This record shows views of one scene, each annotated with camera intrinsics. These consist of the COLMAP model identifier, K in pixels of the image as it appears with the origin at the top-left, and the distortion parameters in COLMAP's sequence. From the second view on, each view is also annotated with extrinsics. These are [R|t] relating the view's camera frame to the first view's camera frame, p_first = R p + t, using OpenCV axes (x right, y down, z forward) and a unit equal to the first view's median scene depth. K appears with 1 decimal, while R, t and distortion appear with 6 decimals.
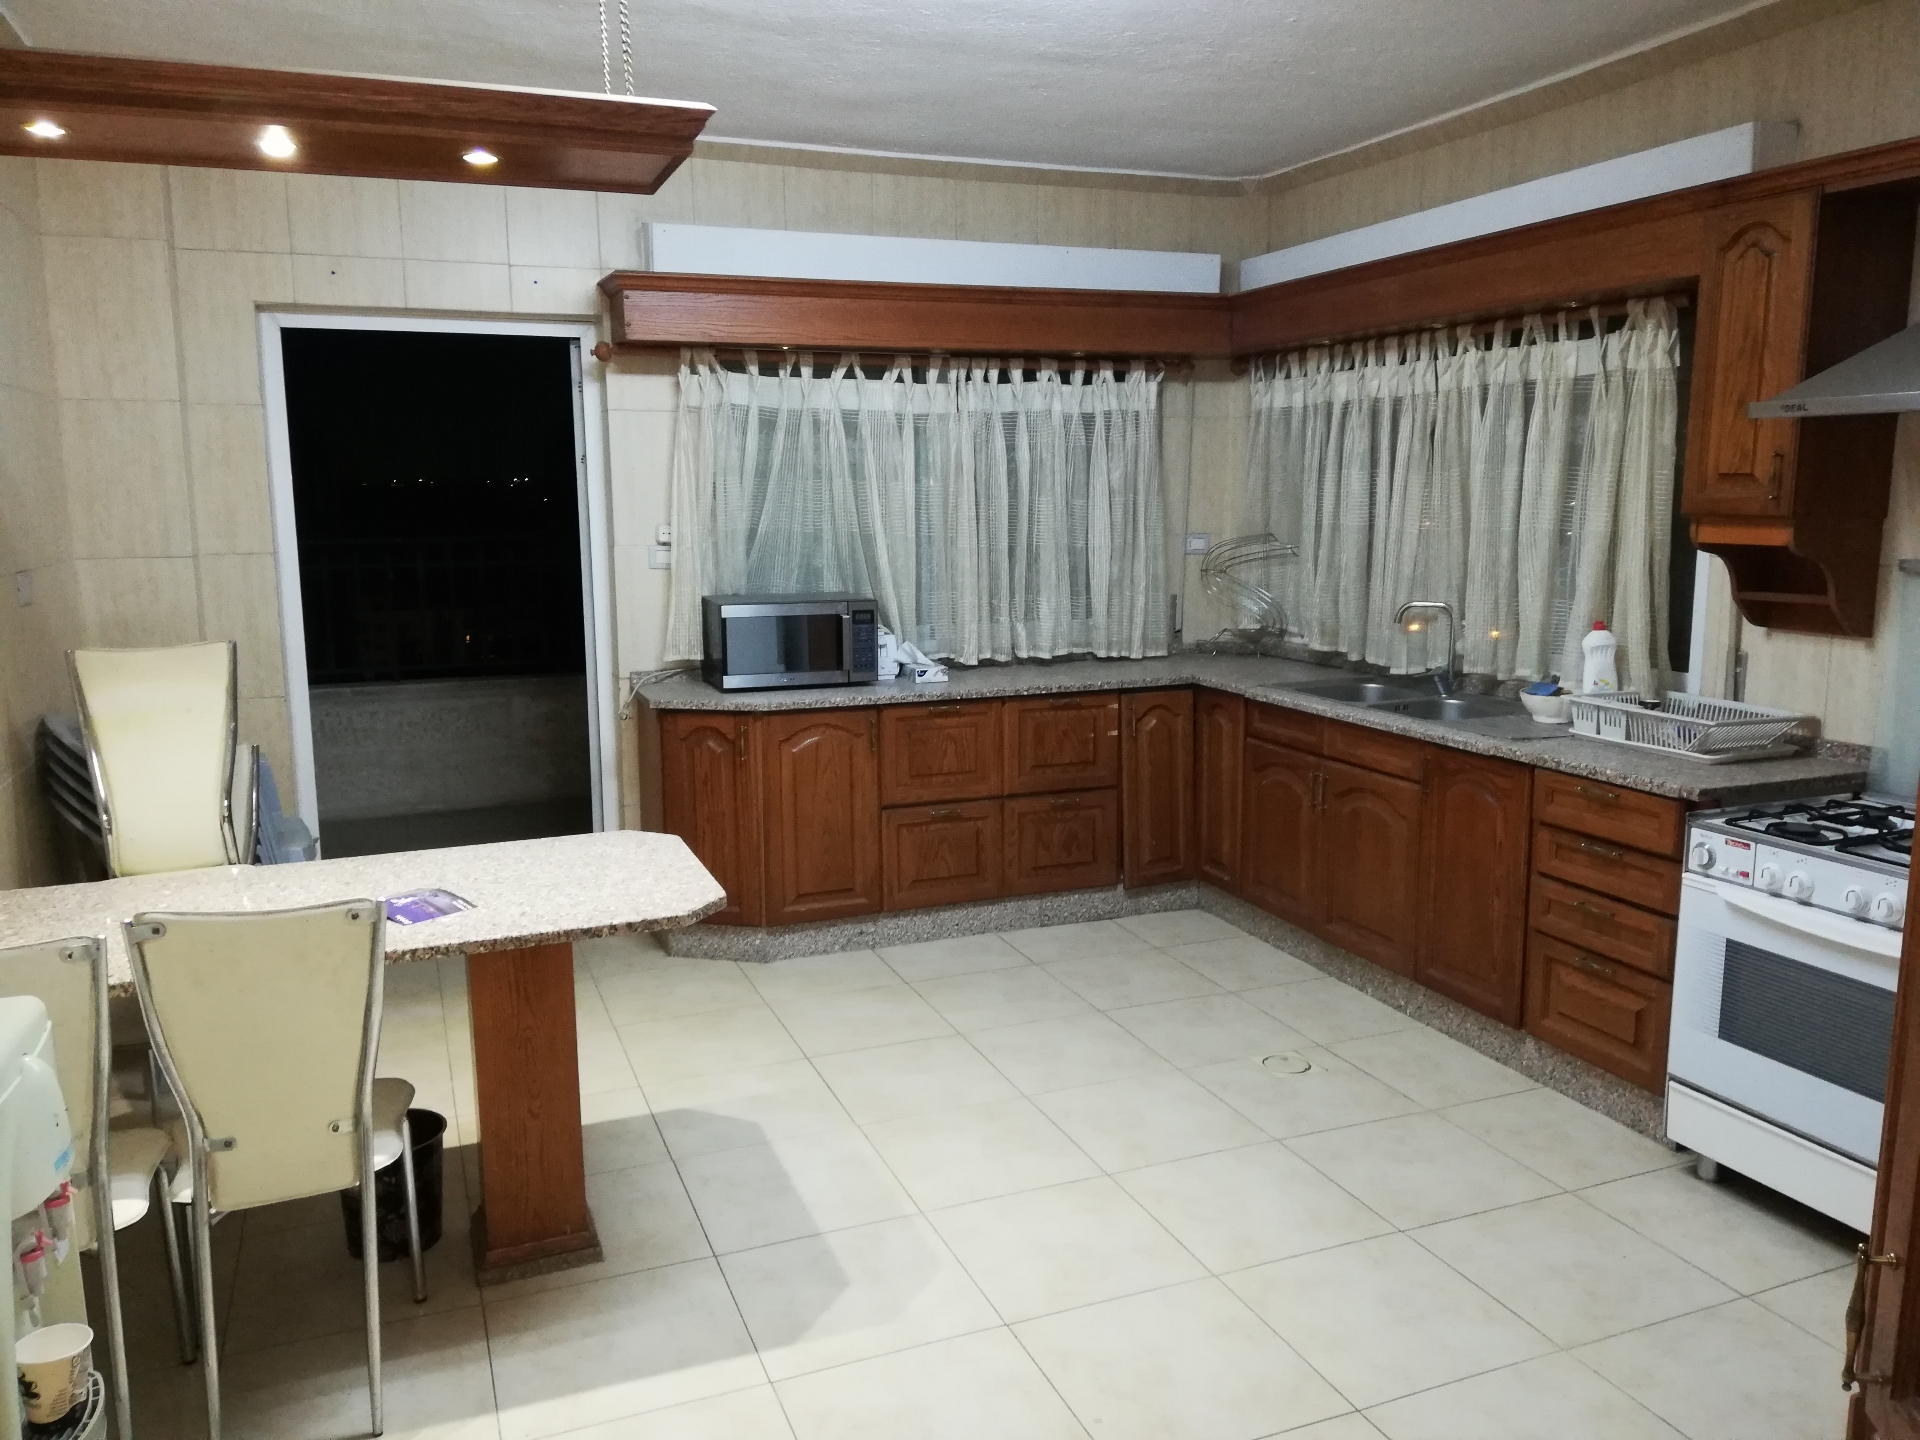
lens RADIAL K [[1437.4, 0, 945.9], [0, 1437.4, 717.1], [0, 0, 1]] dist [-0.006025, -0.012133]
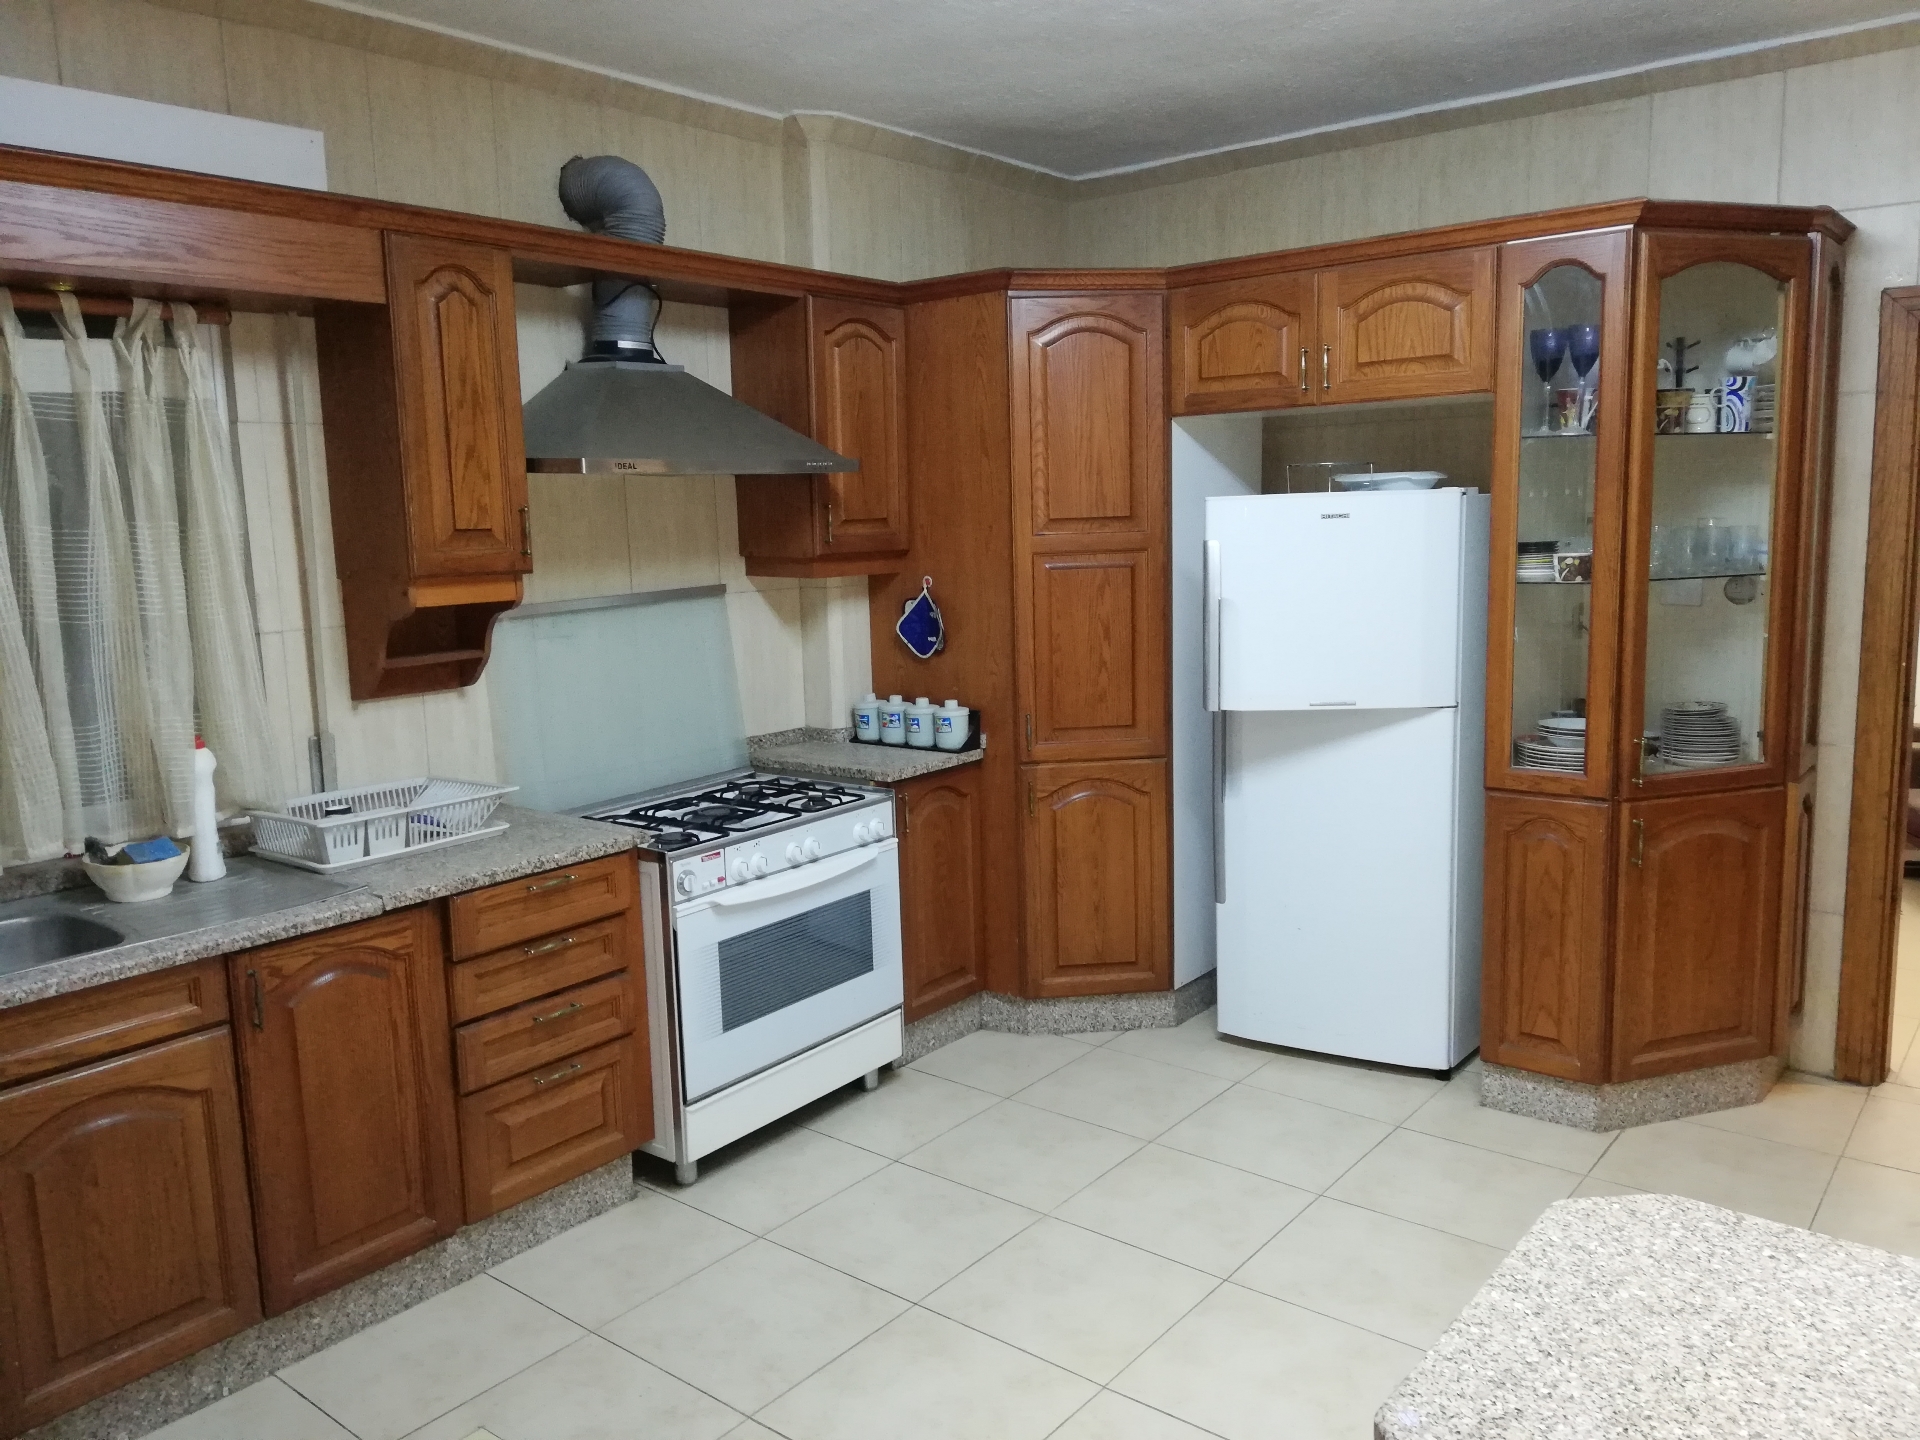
lens RADIAL K [[1437.4, 0, 945.9], [0, 1437.4, 717.1], [0, 0, 1]] dist [-0.006025, -0.012133]
pose [[-0.487024, -0.107075, 0.866800, -0.441703], [0.176193, 0.960007, 0.217585, -0.204138], [-0.855432, 0.258694, -0.448680, 1.203785]]
